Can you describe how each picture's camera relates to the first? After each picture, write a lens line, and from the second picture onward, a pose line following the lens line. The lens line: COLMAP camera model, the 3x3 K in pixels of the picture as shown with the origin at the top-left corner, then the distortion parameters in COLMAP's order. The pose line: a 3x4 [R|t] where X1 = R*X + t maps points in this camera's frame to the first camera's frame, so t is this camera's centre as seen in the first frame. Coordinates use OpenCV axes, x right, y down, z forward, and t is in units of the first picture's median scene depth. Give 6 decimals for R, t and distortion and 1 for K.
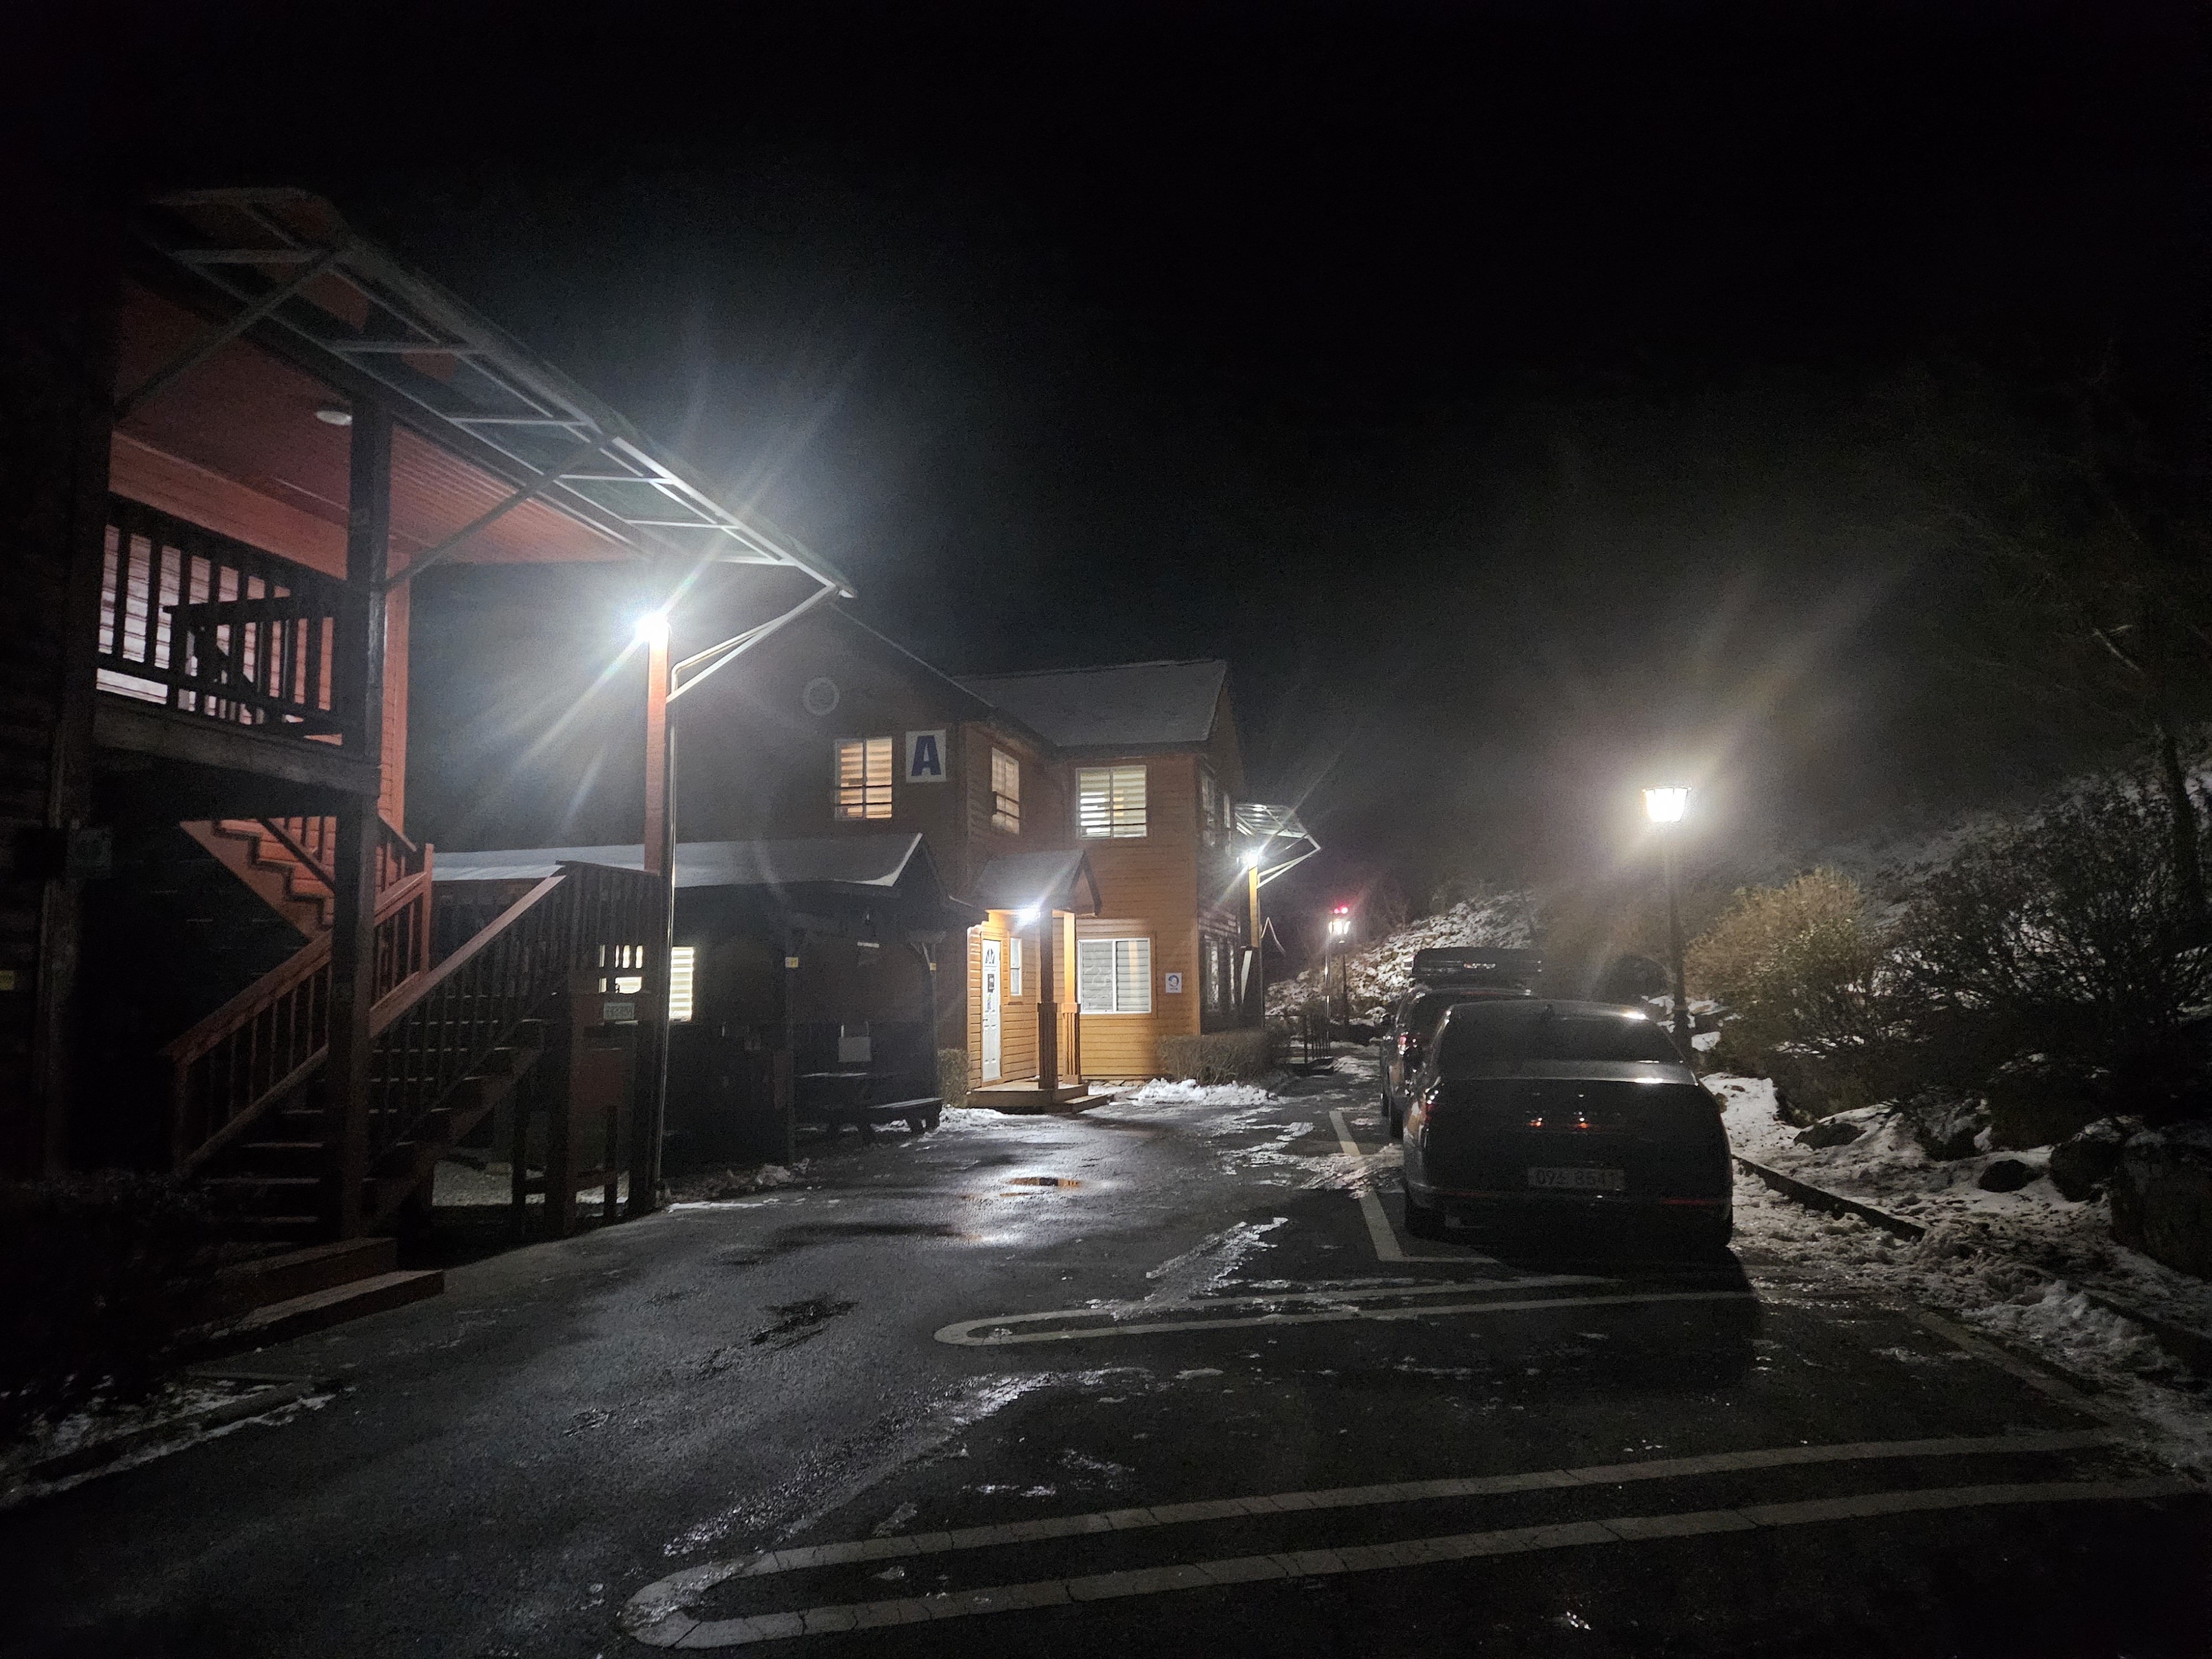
lens RADIAL K [[1488.3, 0, 1106.0], [0, 1488.3, 829.5], [0, 0, 1]] dist [0.111341, -0.002119]
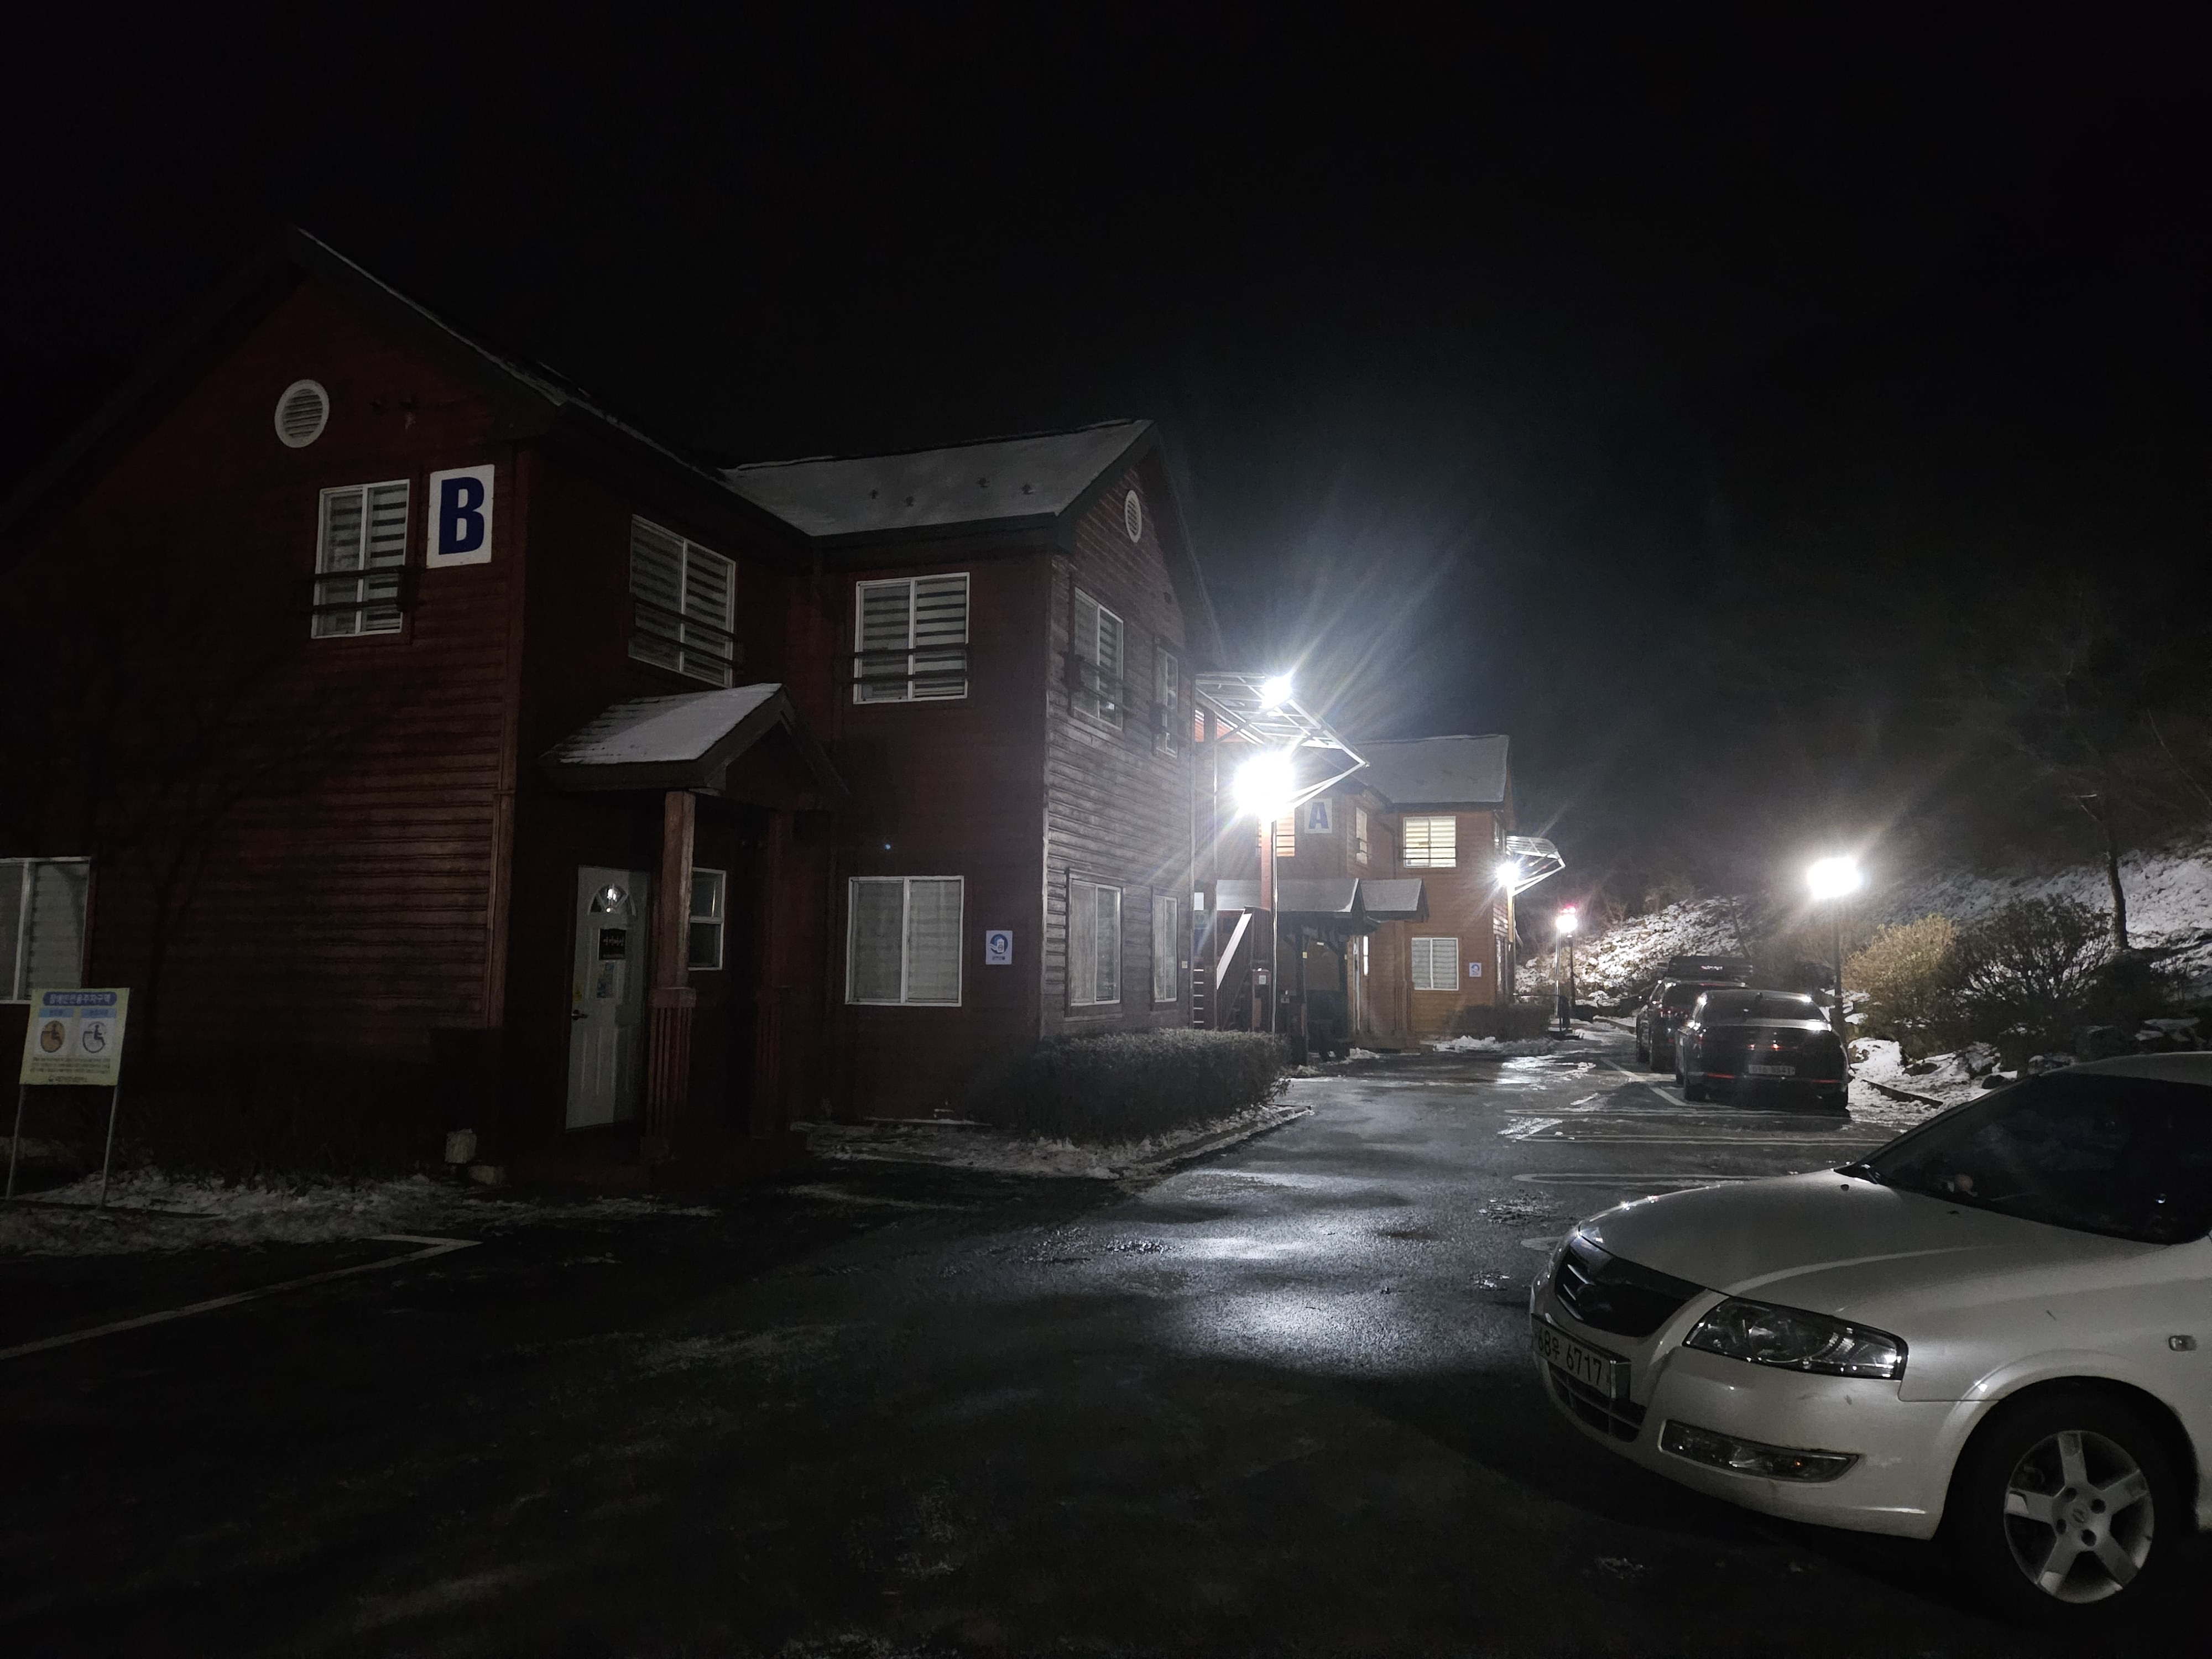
lens RADIAL K [[1488.3, 0, 1106.0], [0, 1488.3, 829.5], [0, 0, 1]] dist [0.111341, -0.002119]
pose [[0.993381, 0.014255, -0.113974, -0.141546], [-0.012250, 0.999758, 0.018270, -0.052704], [0.114207, -0.016753, 0.993316, -0.459123]]
